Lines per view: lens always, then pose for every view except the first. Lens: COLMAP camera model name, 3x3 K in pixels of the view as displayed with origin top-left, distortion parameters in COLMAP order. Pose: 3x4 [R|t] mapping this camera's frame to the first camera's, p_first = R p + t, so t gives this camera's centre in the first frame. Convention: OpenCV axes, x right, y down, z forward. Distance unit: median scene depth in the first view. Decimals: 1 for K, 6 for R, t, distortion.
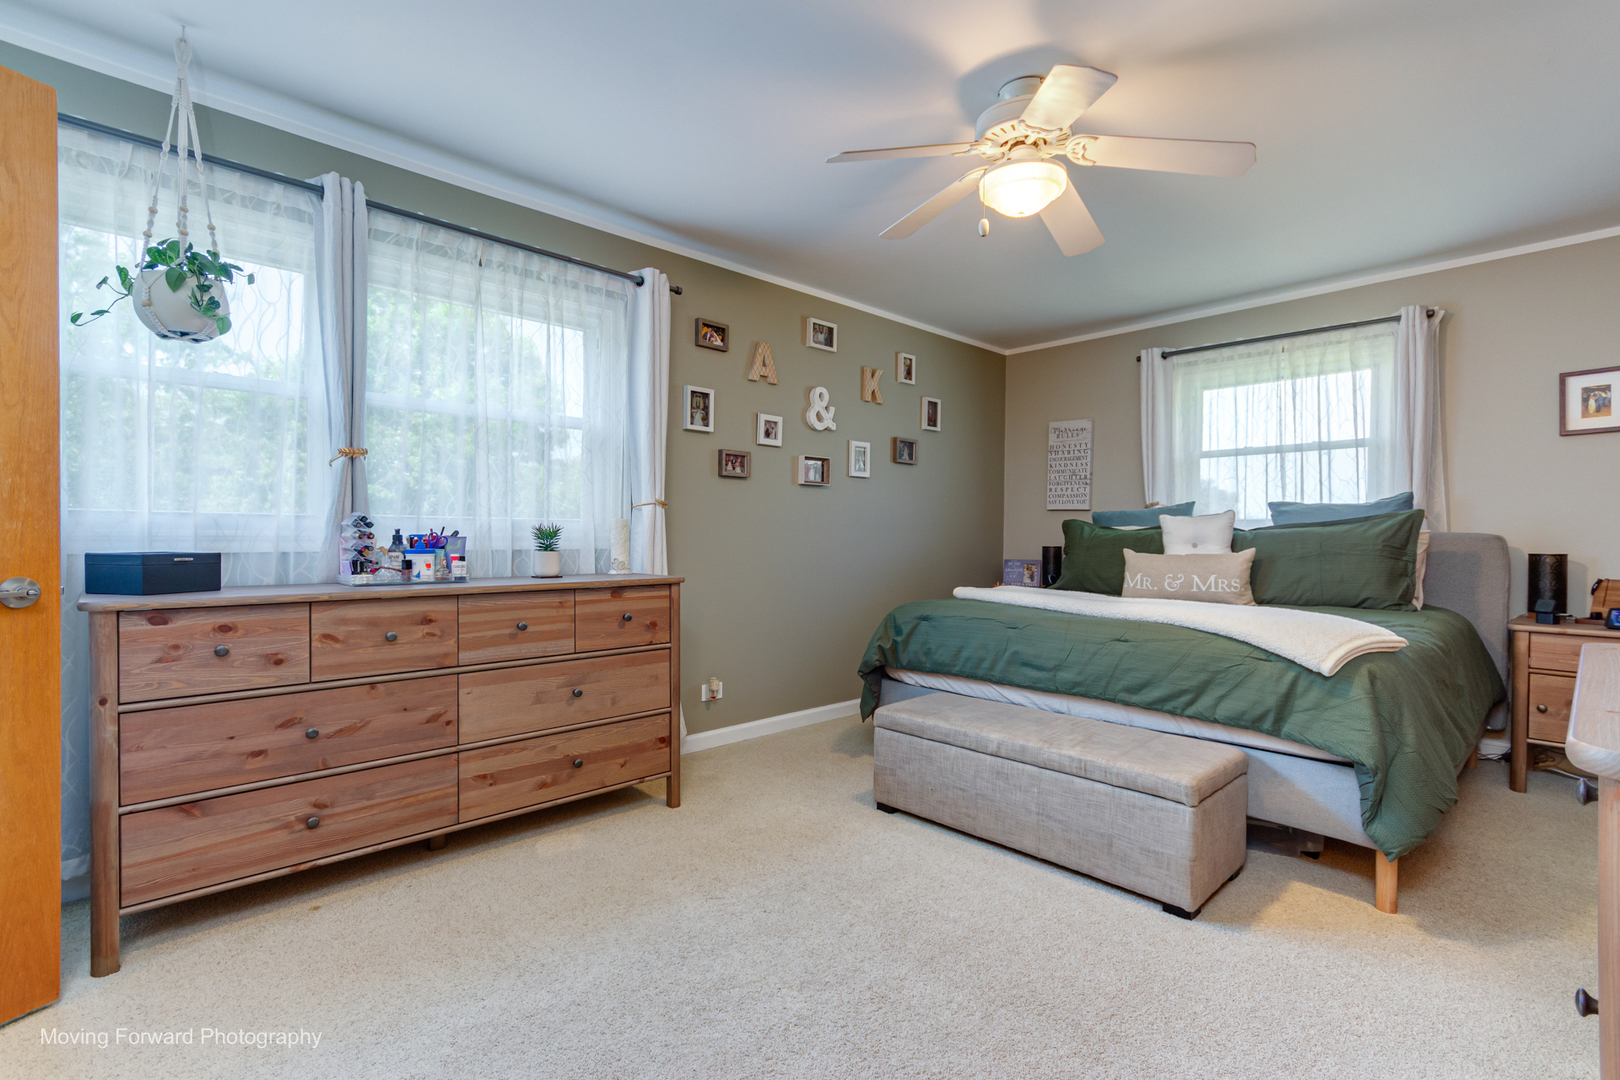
lens RADIAL K [[744.0, 0, 807.2], [0, 744.0, 546.3], [0, 0, 1]] dist [0.007892, -0.001281]
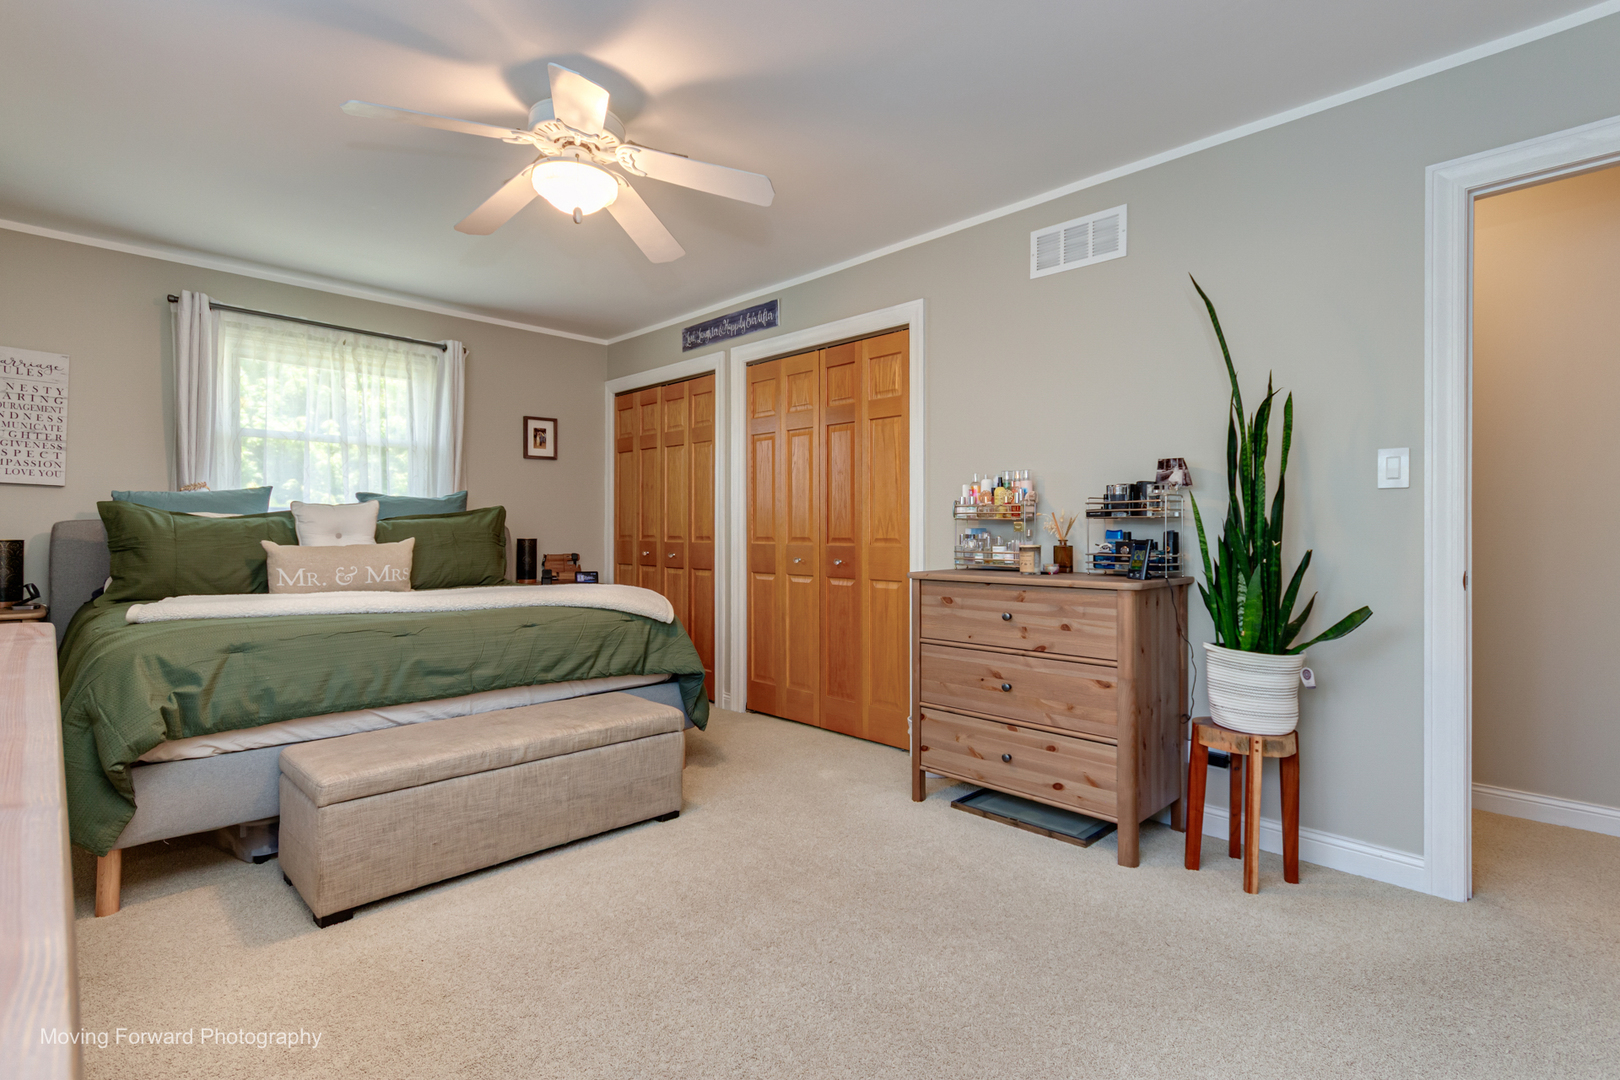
lens RADIAL K [[775.2, 0, 809.4], [0, 775.2, 531.2], [0, 0, 1]] dist [0.001972, 0.000194]
pose [[-0.019166, -0.004684, 0.999805, -0.604764], [0.008077, 0.999956, 0.004840, -0.008641], [-0.999784, 0.008168, -0.019127, 0.549377]]
